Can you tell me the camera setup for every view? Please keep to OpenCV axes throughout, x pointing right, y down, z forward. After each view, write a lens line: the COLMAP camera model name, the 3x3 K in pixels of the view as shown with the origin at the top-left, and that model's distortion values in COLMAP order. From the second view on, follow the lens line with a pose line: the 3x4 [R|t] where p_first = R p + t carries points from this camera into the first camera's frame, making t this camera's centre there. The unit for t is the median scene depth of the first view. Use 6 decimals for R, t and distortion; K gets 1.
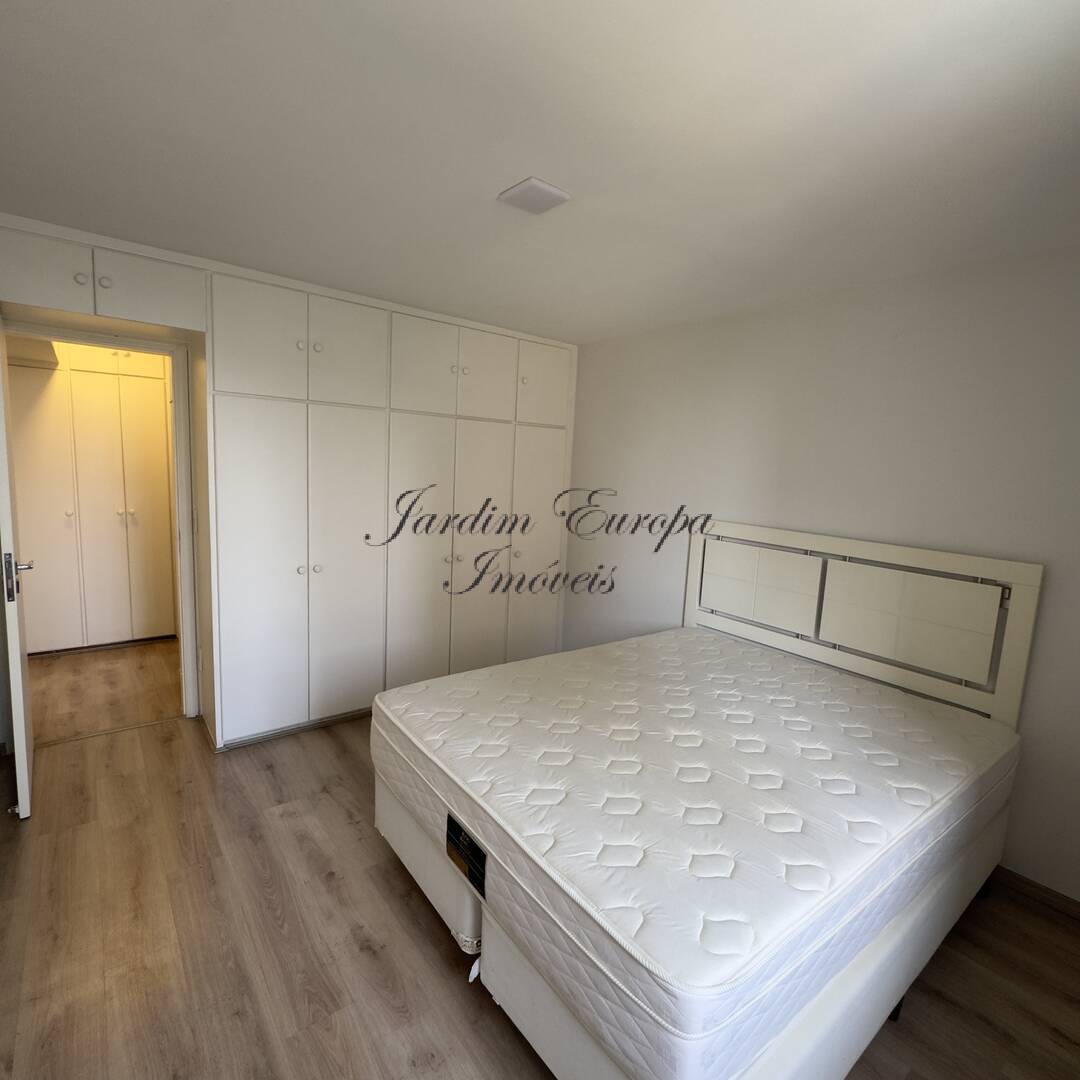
lens RADIAL K [[575.7, 0, 541.5], [0, 575.7, 537.9], [0, 0, 1]] dist [0.000328, 0.000003]
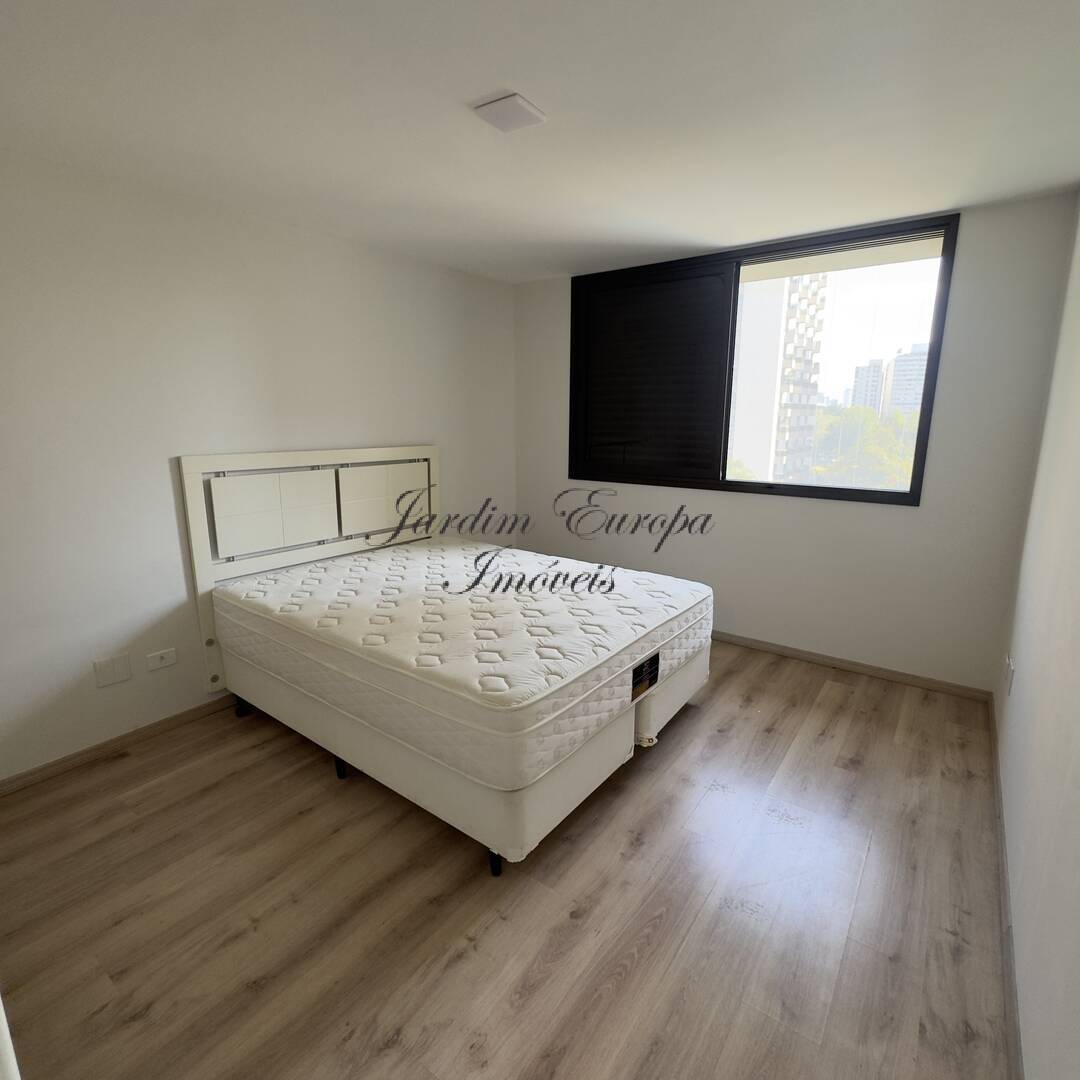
lens RADIAL K [[575.7, 0, 541.5], [0, 575.7, 537.9], [0, 0, 1]] dist [0.000328, 0.000003]
pose [[-0.269769, -0.247395, 0.930602, -1.034808], [0.109497, 0.952283, 0.284900, -0.162910], [-0.956679, 0.178755, -0.229807, 1.206990]]
